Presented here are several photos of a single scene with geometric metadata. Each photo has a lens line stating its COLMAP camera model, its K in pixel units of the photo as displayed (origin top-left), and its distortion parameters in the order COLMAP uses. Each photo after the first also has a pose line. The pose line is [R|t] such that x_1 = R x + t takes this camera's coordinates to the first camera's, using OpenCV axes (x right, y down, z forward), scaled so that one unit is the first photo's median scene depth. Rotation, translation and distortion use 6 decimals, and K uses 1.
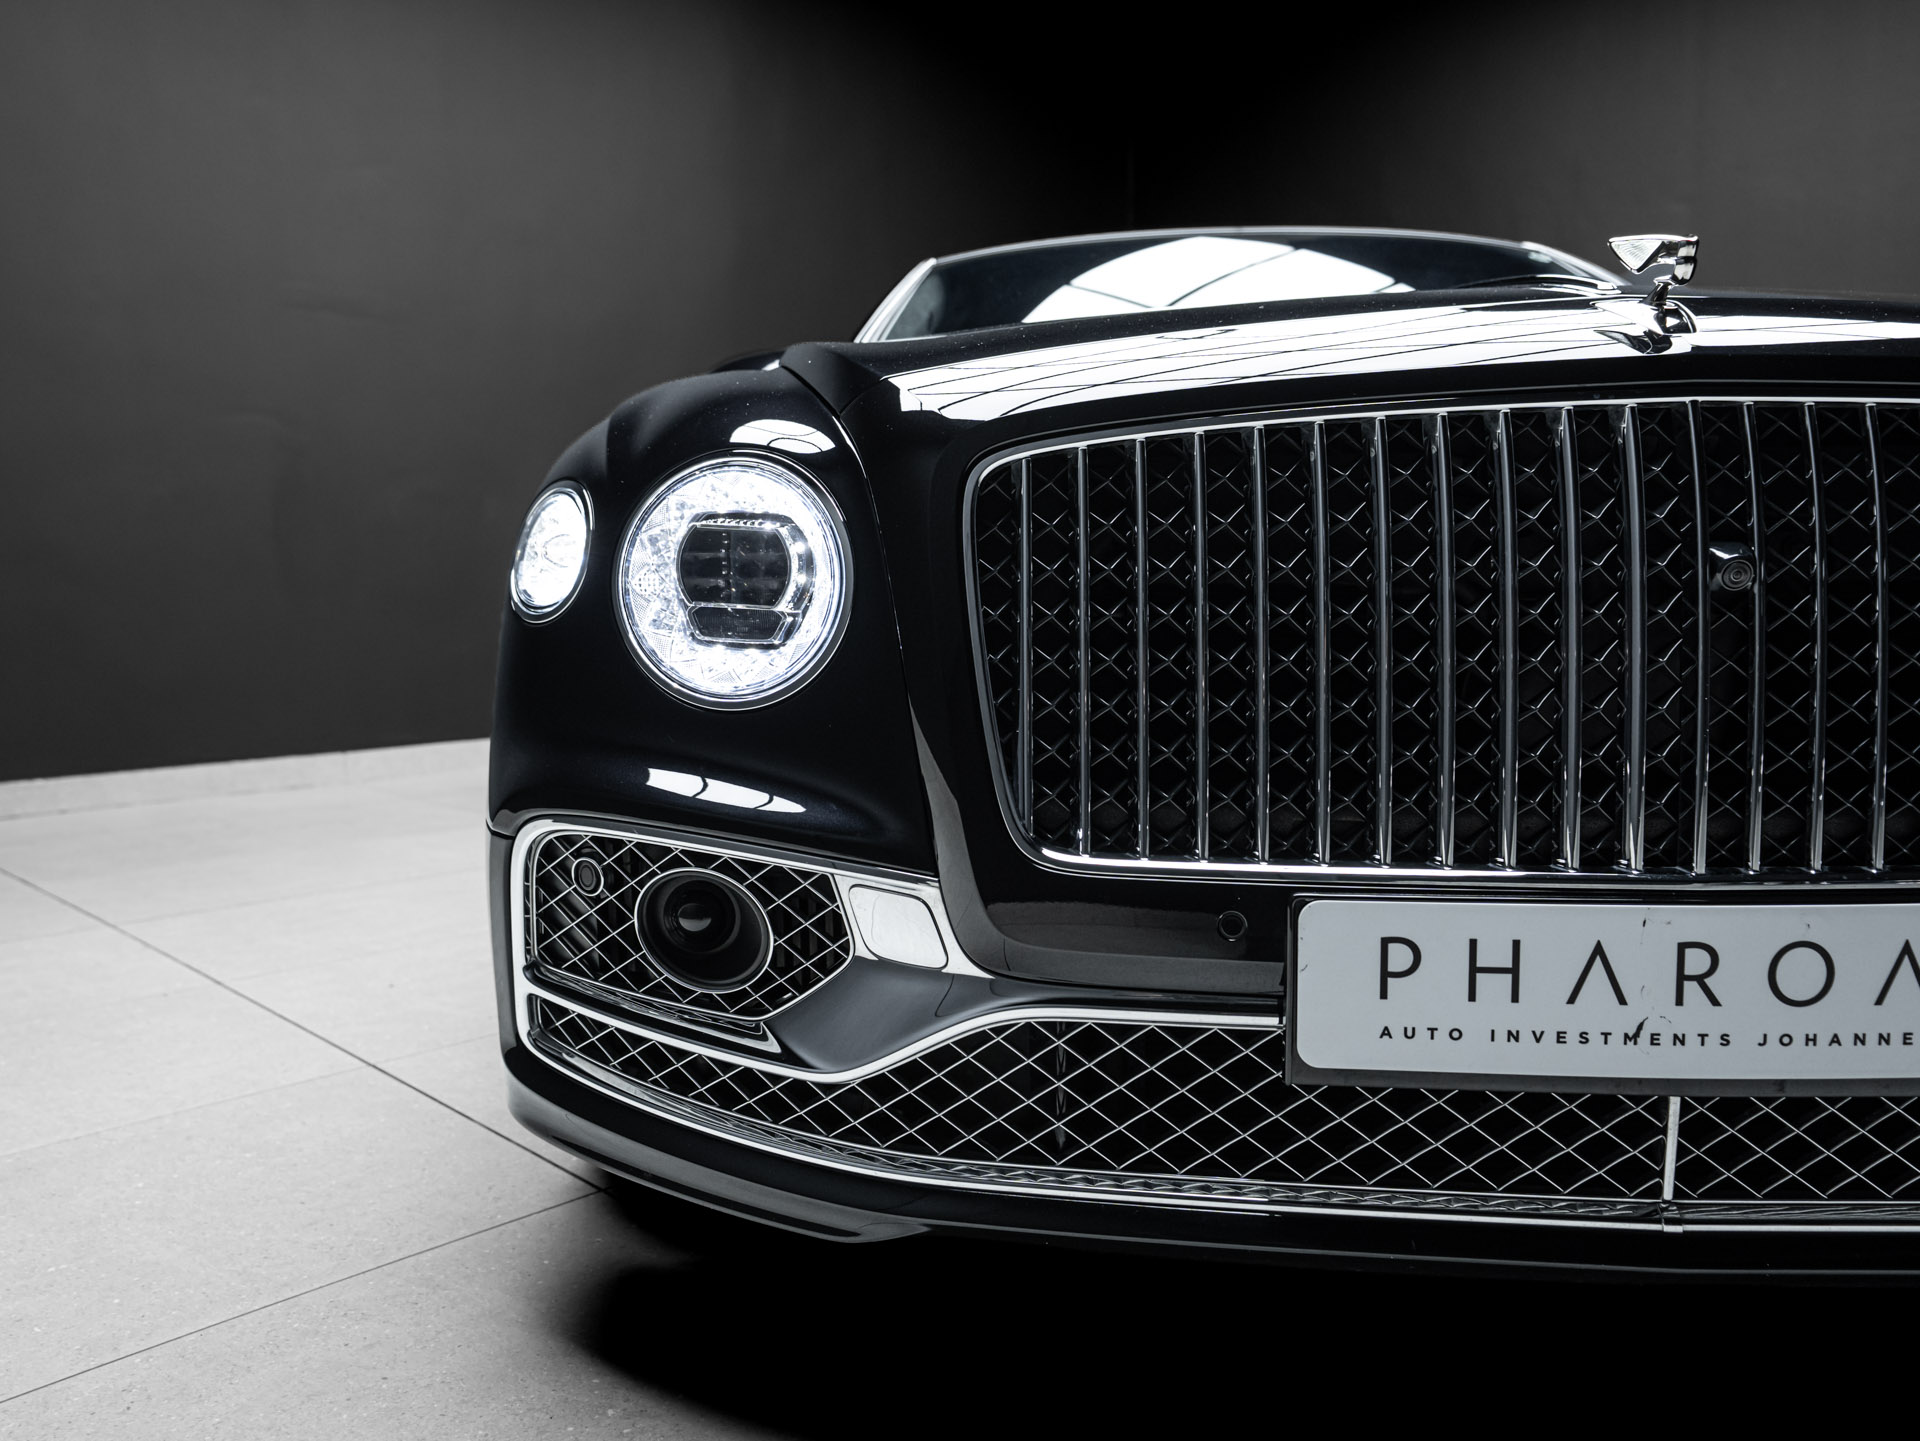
lens RADIAL K [[1458.1, 0, 960.0], [0, 1458.1, 720.5], [0, 0, 1]] dist [-0.022333, 0.079711]
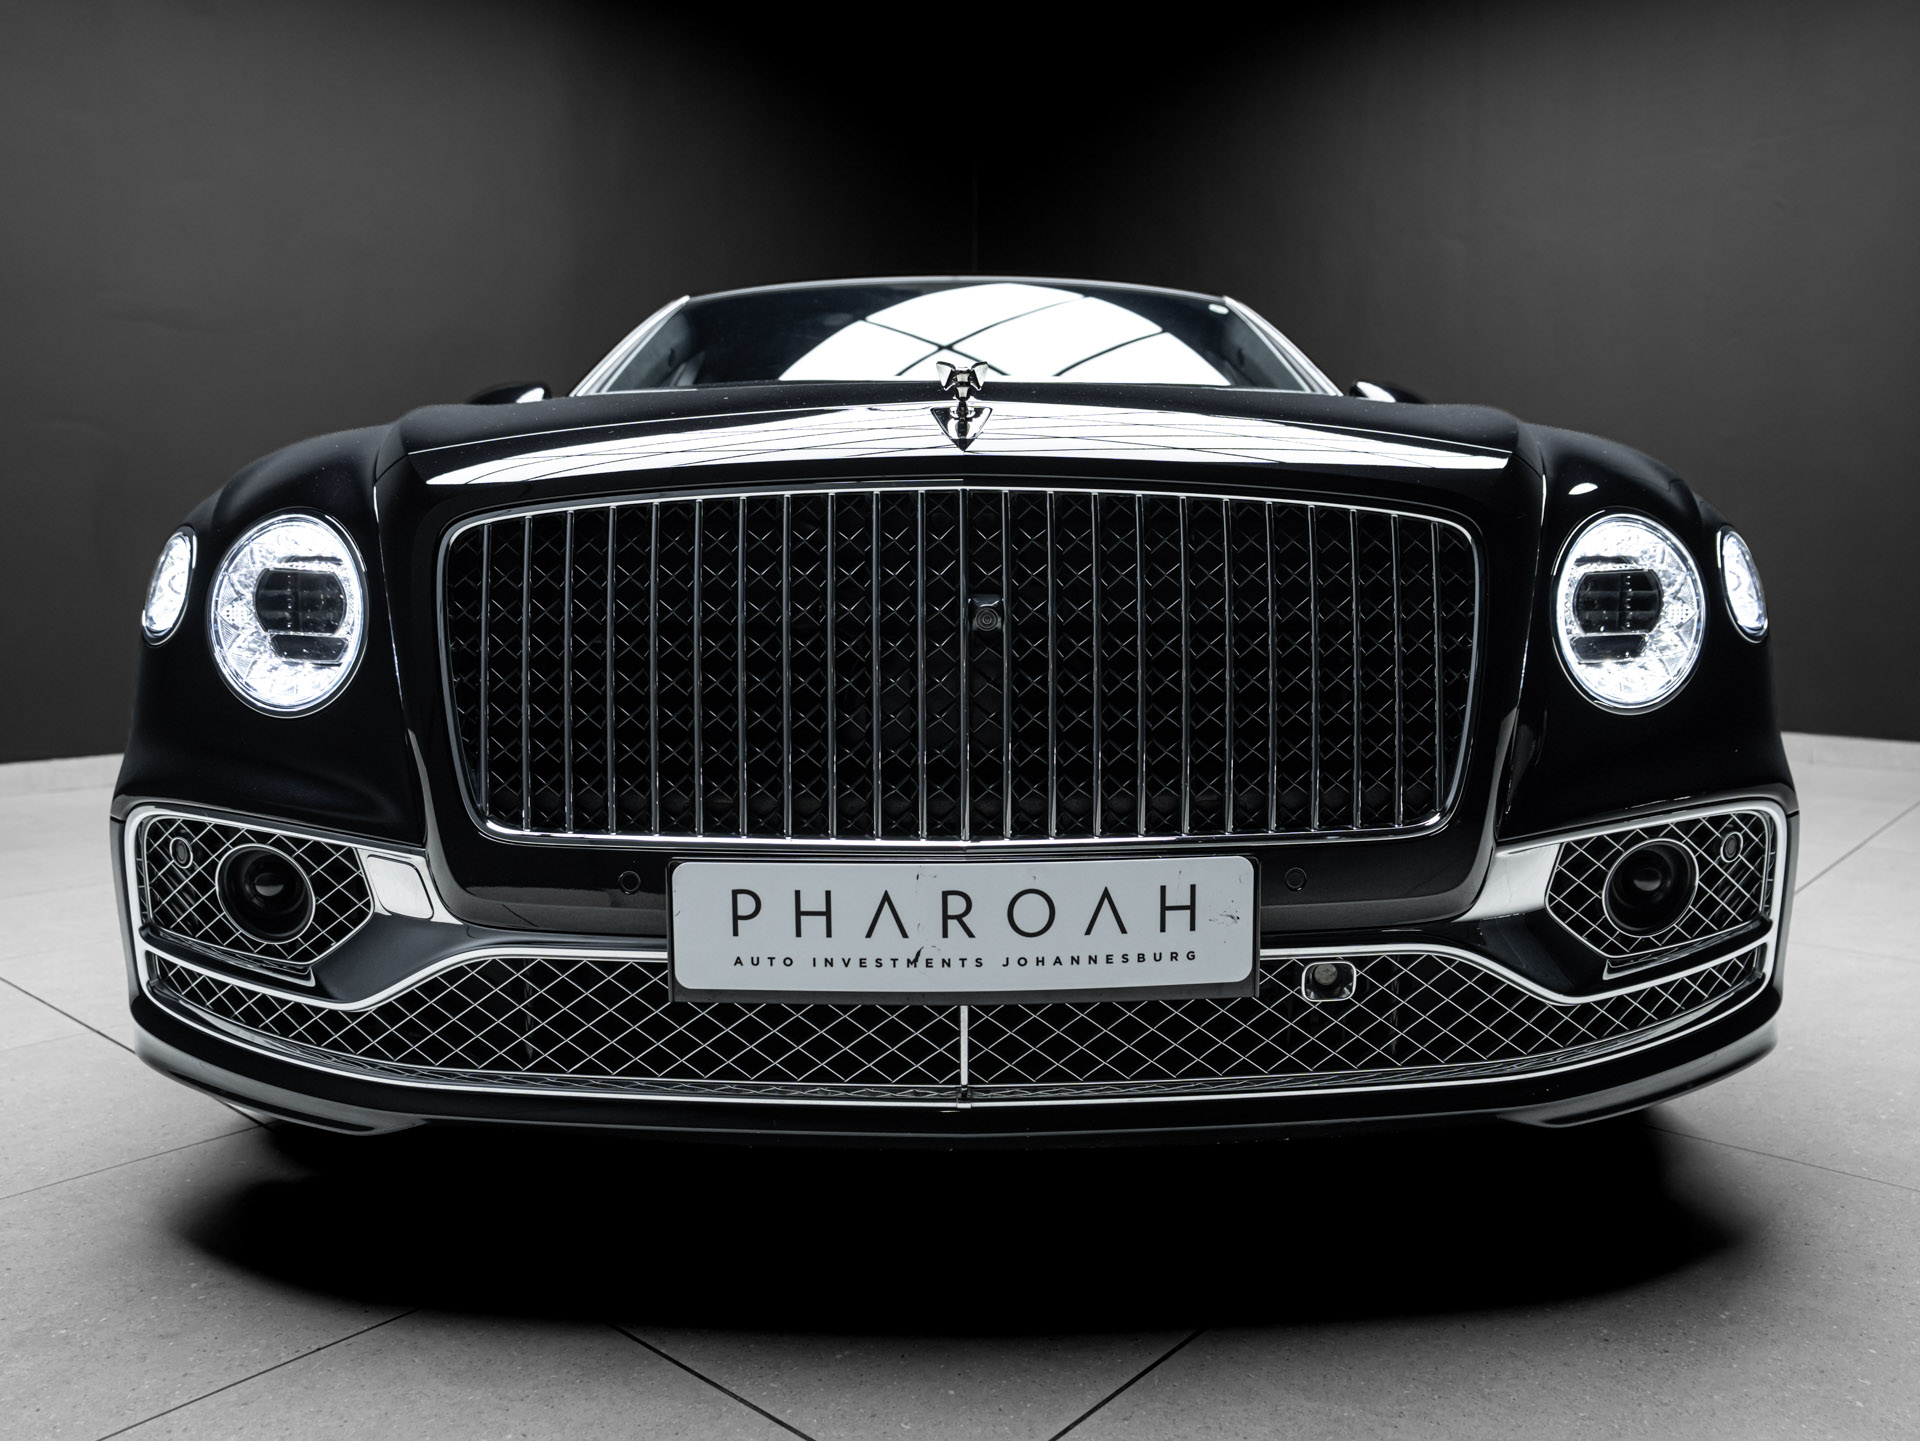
lens RADIAL K [[1458.1, 0, 960.0], [0, 1458.1, 720.5], [0, 0, 1]] dist [-0.022333, 0.079711]
pose [[0.998392, -0.000976, 0.056675, 0.377477], [0.000803, 0.999995, 0.003084, -0.008897], [-0.056677, -0.003034, 0.998388, -0.307222]]
